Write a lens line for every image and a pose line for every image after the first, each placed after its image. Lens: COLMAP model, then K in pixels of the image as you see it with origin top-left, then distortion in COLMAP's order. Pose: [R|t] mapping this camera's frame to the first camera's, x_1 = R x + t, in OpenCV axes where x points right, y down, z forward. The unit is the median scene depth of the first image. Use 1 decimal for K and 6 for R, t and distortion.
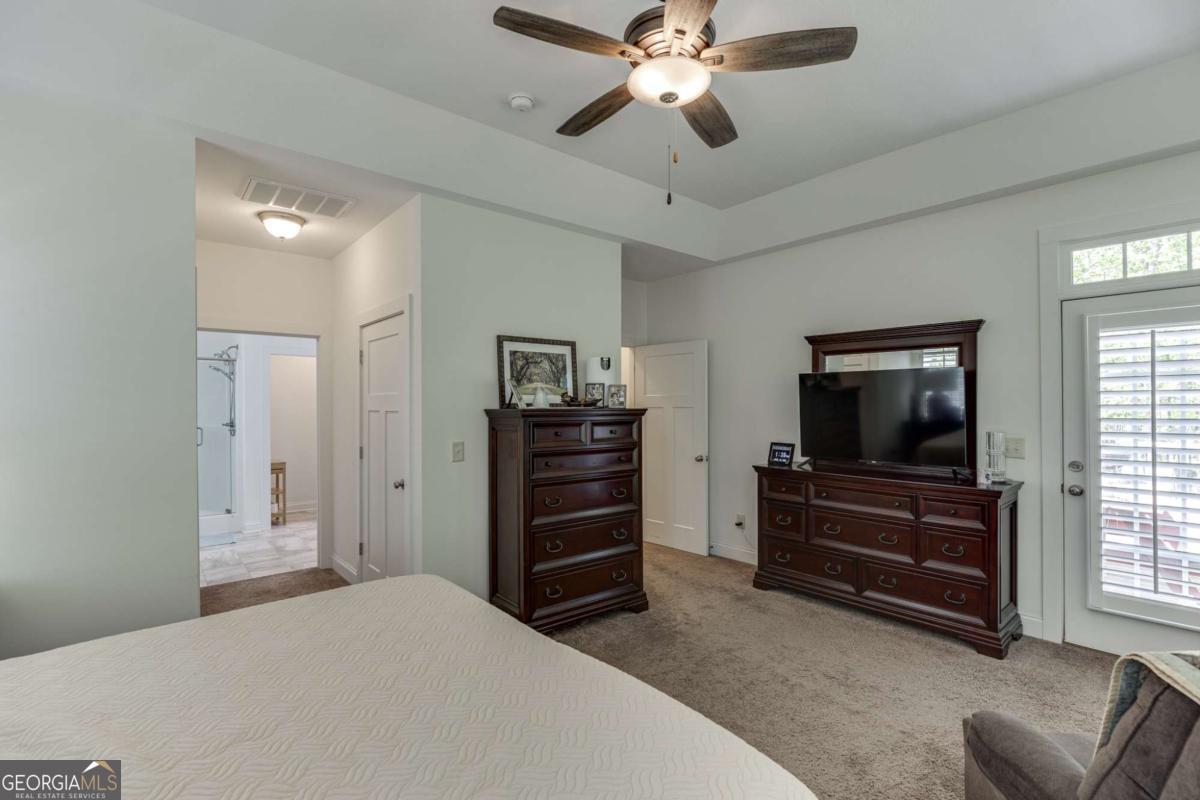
lens RADIAL K [[548.6, 0, 595.3], [0, 548.6, 401.5], [0, 0, 1]] dist [-0.003646, -0.000853]
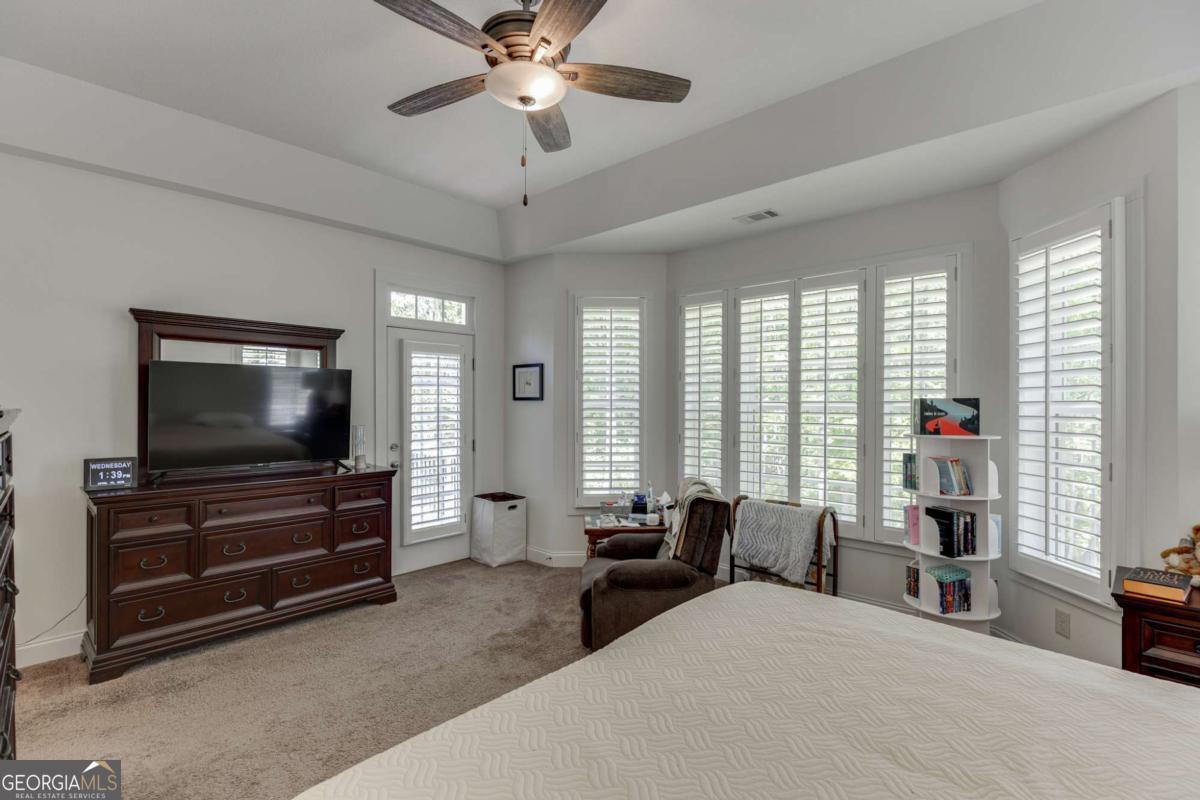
lens RADIAL K [[548.6, 0, 595.8], [0, 548.6, 399.3], [0, 0, 1]] dist [-0.003646, -0.000853]
pose [[-0.114223, 0.005138, 0.993442, -0.472452], [-0.007445, 0.999954, -0.006027, 0.001668], [-0.993427, -0.008084, -0.114180, 0.541956]]
